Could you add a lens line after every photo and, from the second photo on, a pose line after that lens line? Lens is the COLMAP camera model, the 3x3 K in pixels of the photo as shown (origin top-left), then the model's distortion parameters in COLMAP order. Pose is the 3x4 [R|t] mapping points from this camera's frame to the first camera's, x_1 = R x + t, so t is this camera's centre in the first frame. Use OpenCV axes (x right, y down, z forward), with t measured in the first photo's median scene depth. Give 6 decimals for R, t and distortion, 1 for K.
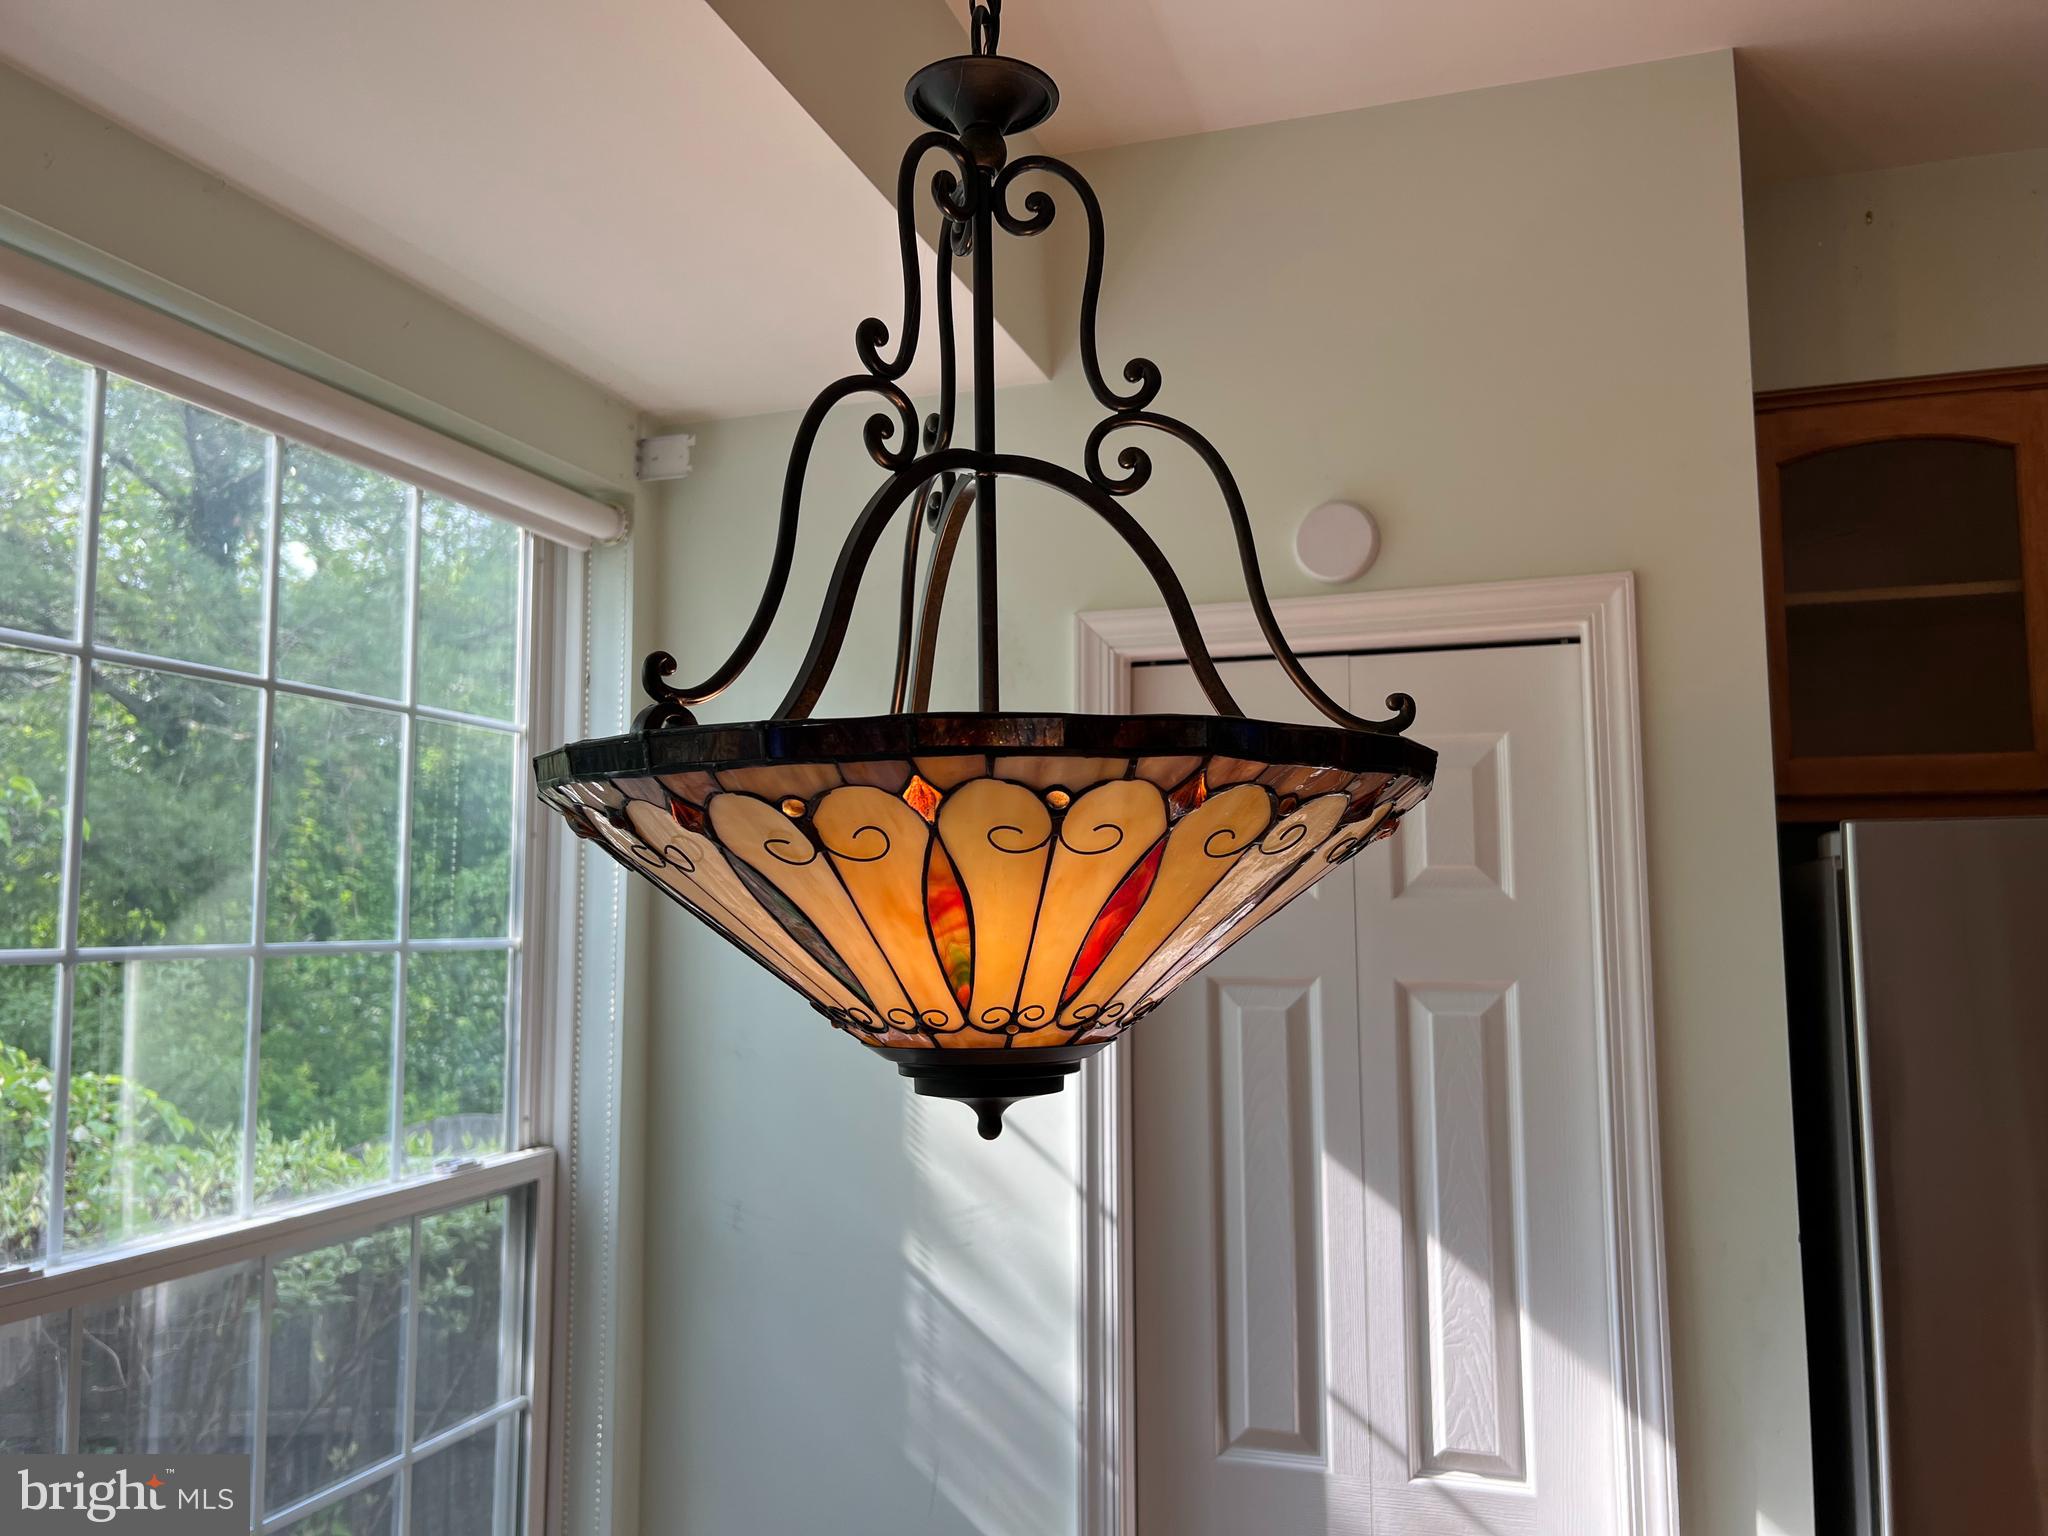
lens RADIAL K [[1557.3, 0, 1032.7], [0, 1557.3, 771.3], [0, 0, 1]] dist [0.037871, -0.036236]
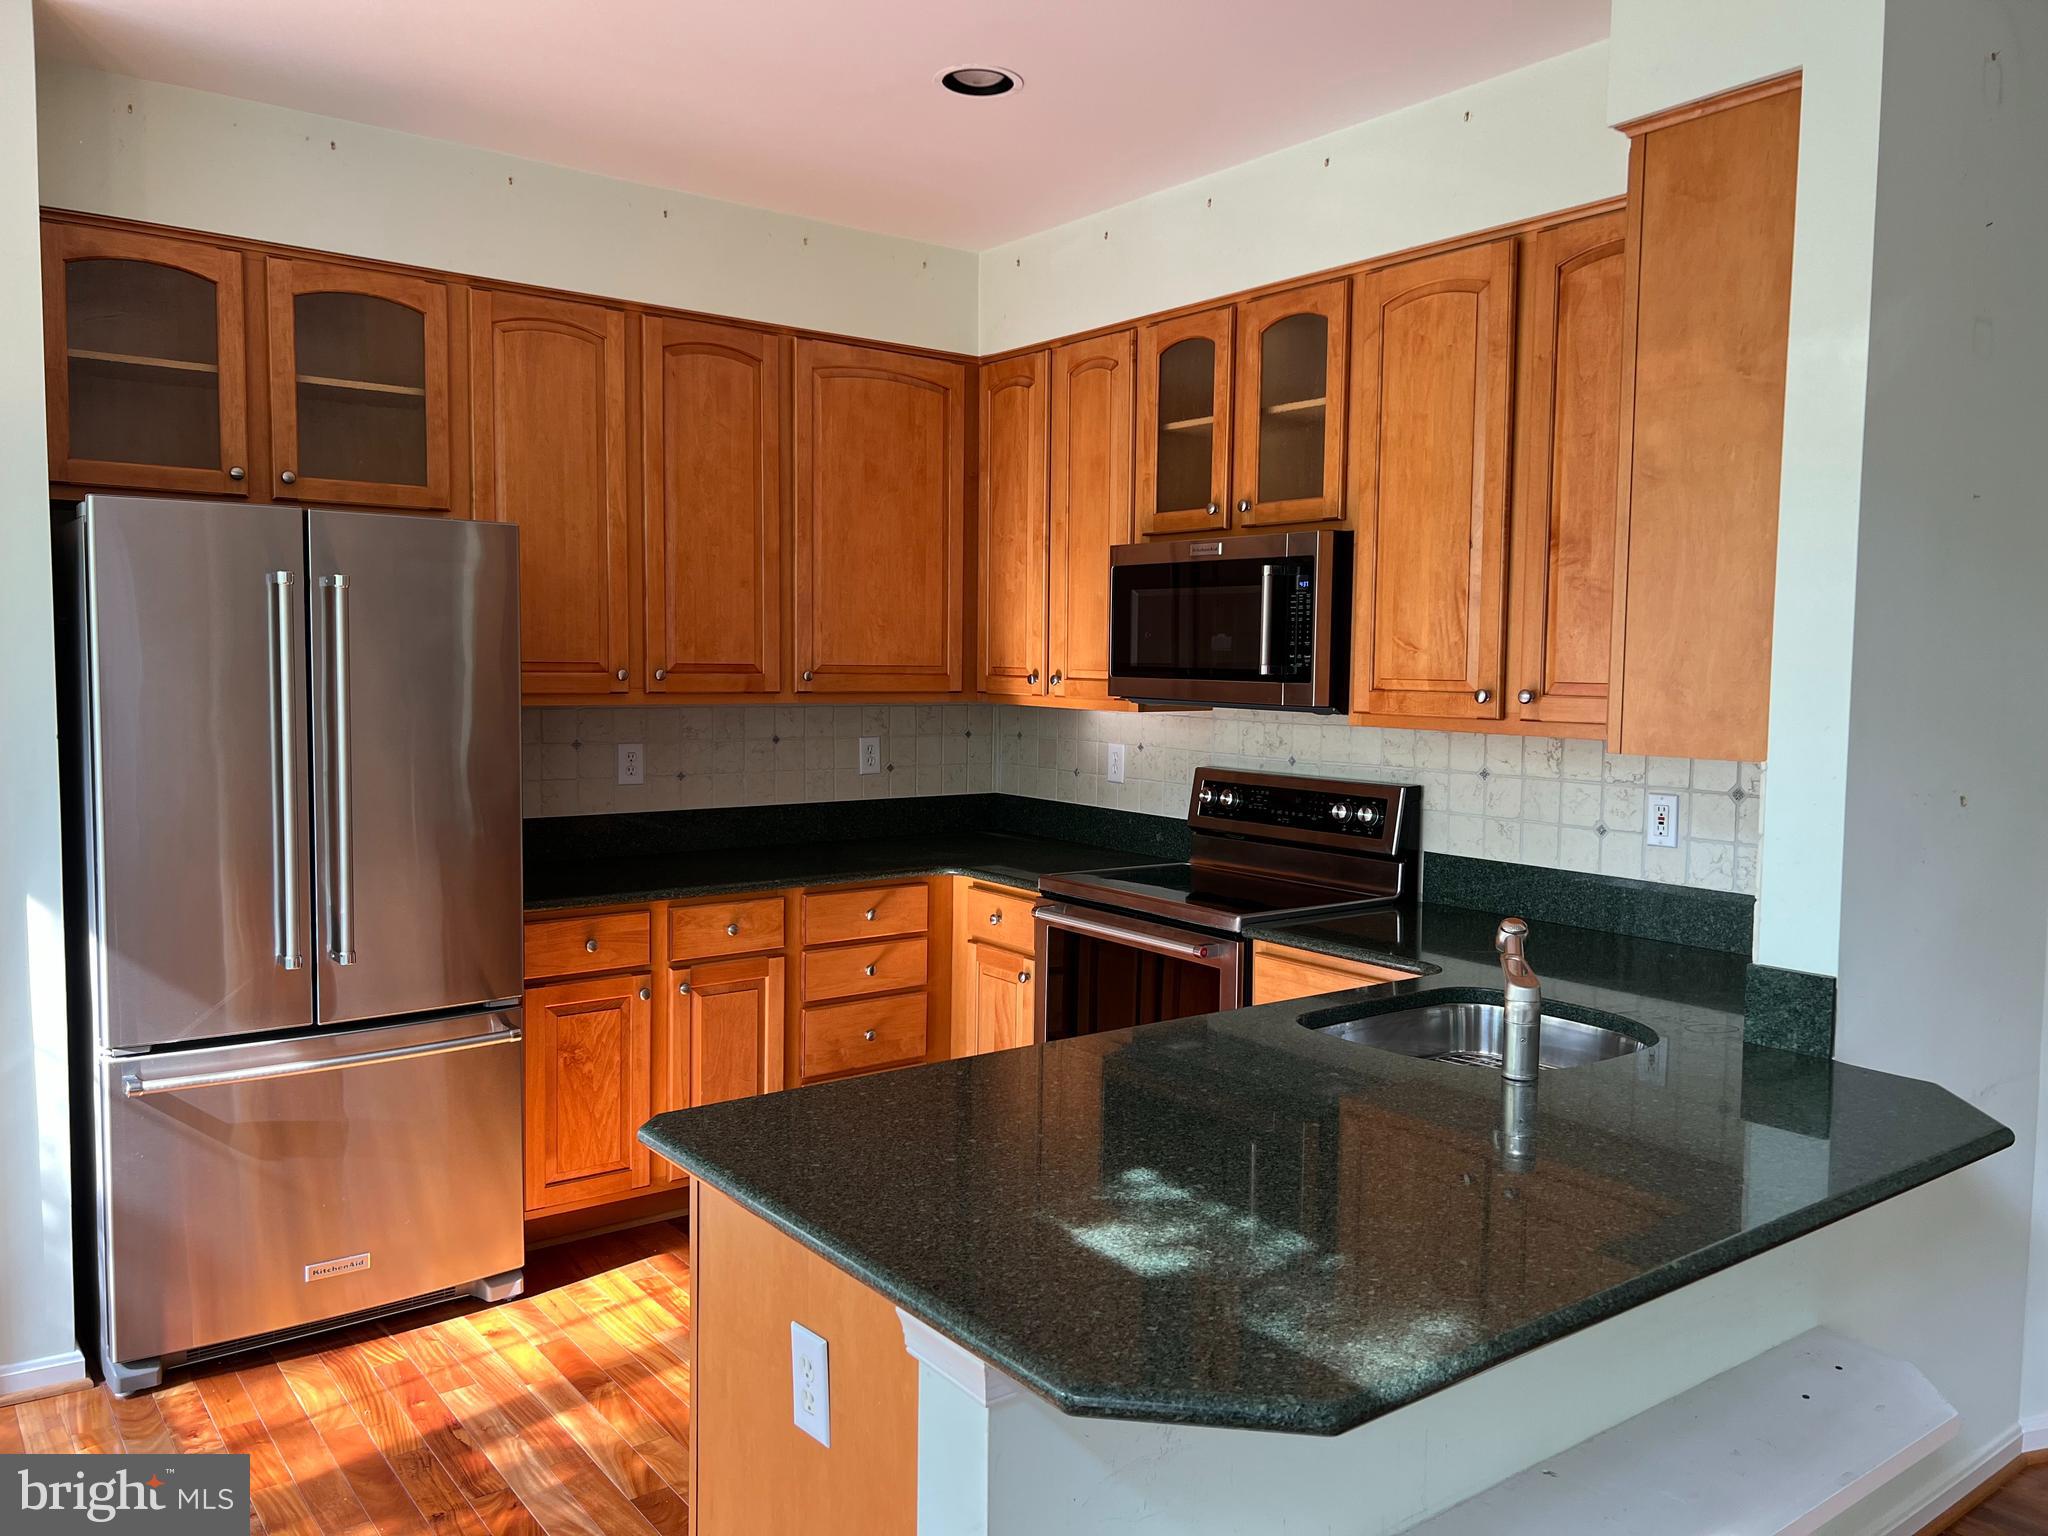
lens RADIAL K [[1557.3, 0, 1032.7], [0, 1557.3, 771.3], [0, 0, 1]] dist [0.037871, -0.036236]
pose [[0.543453, -0.046866, 0.838130, -0.365439], [-0.094324, 0.988708, 0.116447, 0.030205], [-0.834123, -0.142339, 0.532896, -0.791972]]
